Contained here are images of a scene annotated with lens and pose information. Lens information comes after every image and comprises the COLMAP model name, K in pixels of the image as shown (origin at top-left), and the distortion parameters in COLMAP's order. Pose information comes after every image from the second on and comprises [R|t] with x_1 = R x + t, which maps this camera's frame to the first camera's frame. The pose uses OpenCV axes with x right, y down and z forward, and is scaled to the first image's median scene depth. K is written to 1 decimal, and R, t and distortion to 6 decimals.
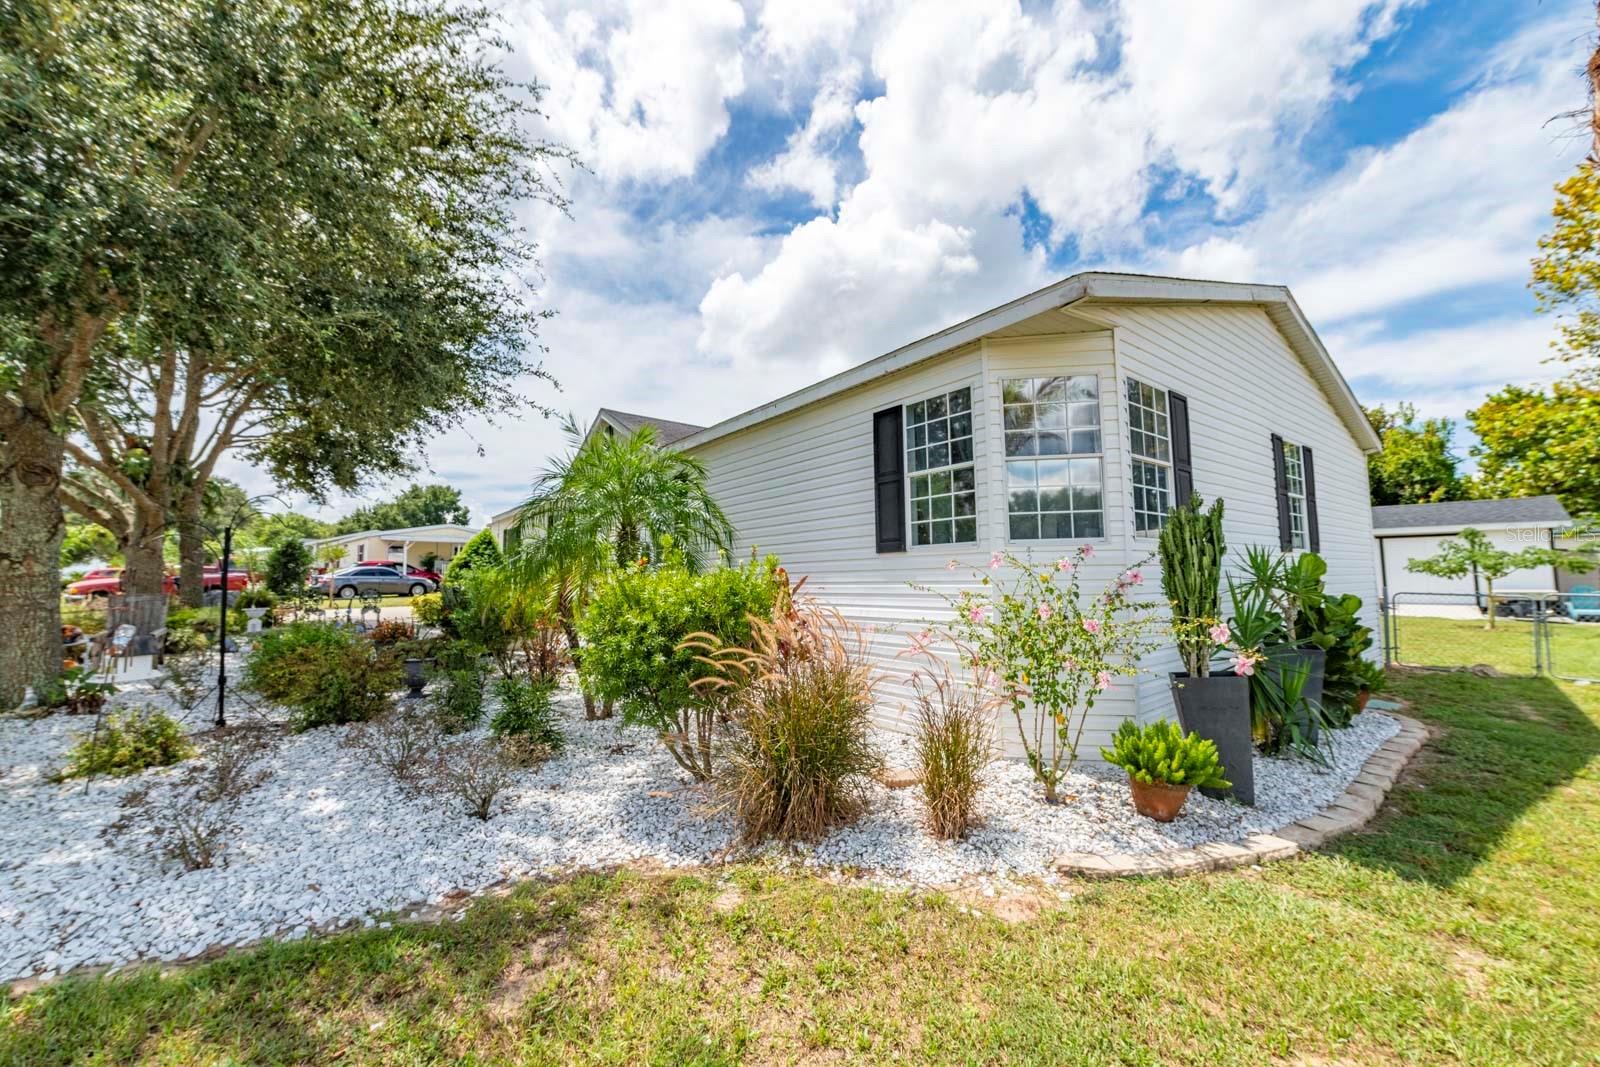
lens RADIAL K [[621.0, 0, 796.4], [0, 621.0, 530.8], [0, 0, 1]] dist [0.009513, -0.003403]
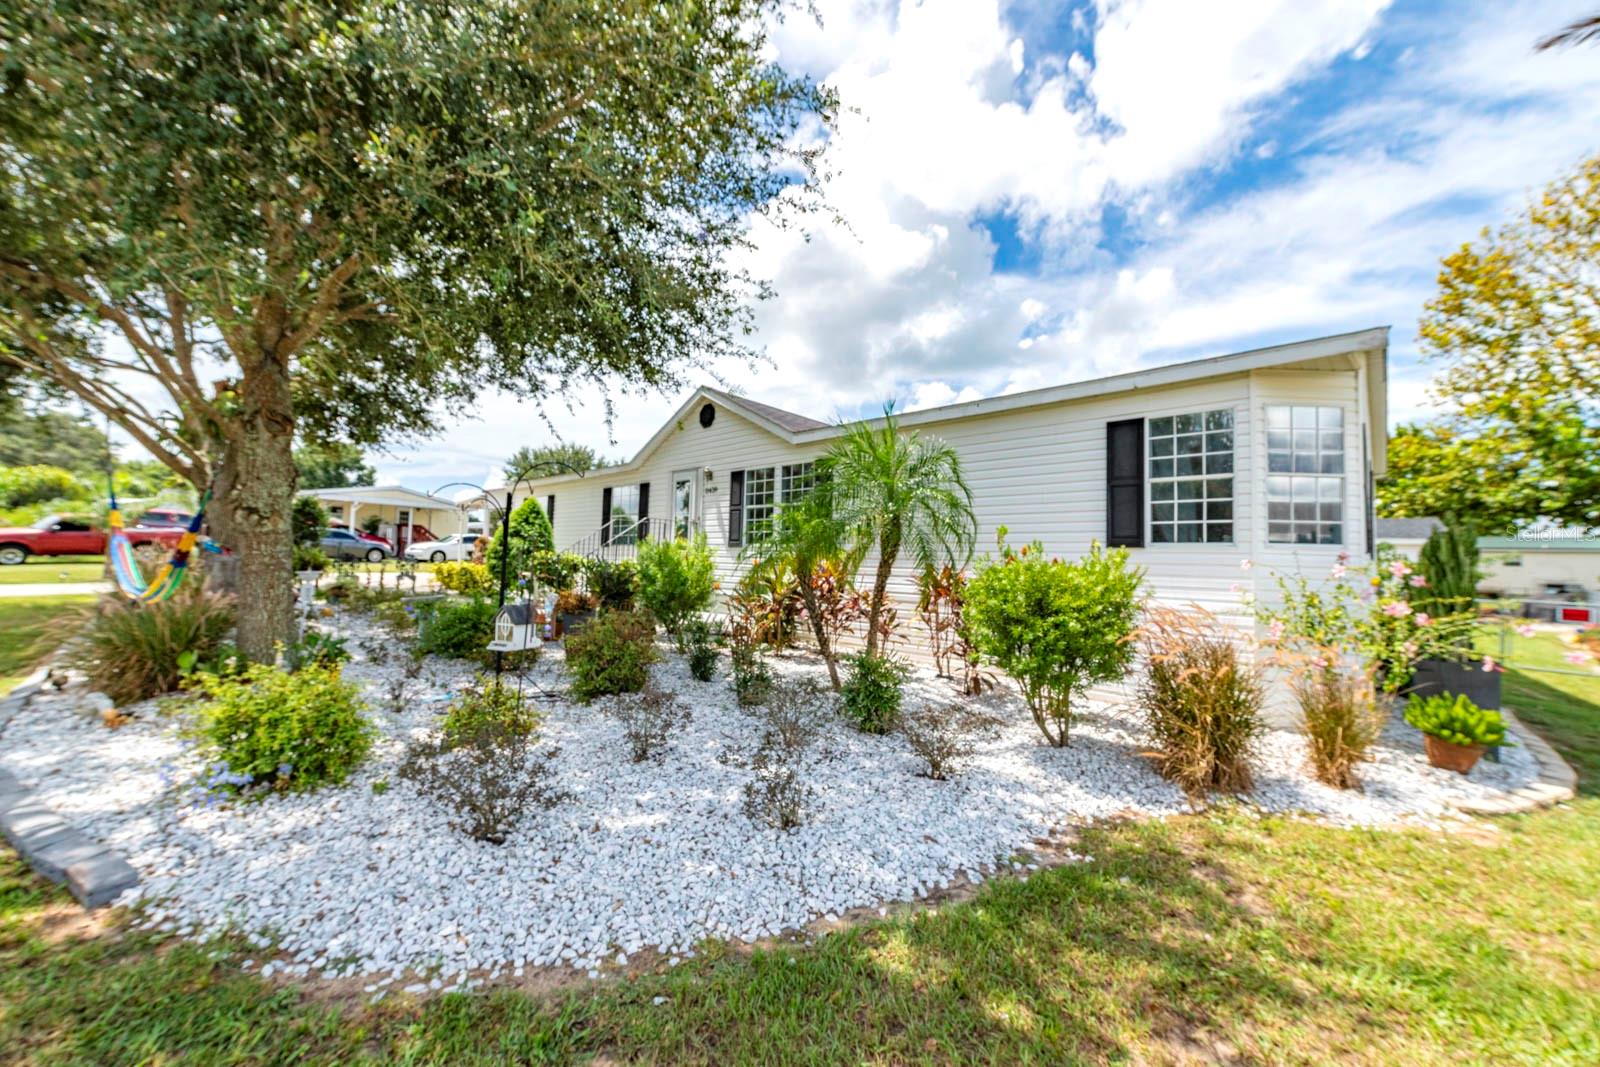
lens RADIAL K [[611.6, 0, 800.7], [0, 611.6, 529.3], [0, 0, 1]] dist [0.008553, 0.000026]
pose [[0.987070, 0.047332, 0.153140, -0.606293], [-0.051582, 0.998383, 0.023895, 0.005187], [-0.151761, -0.031485, 0.987916, -0.011213]]
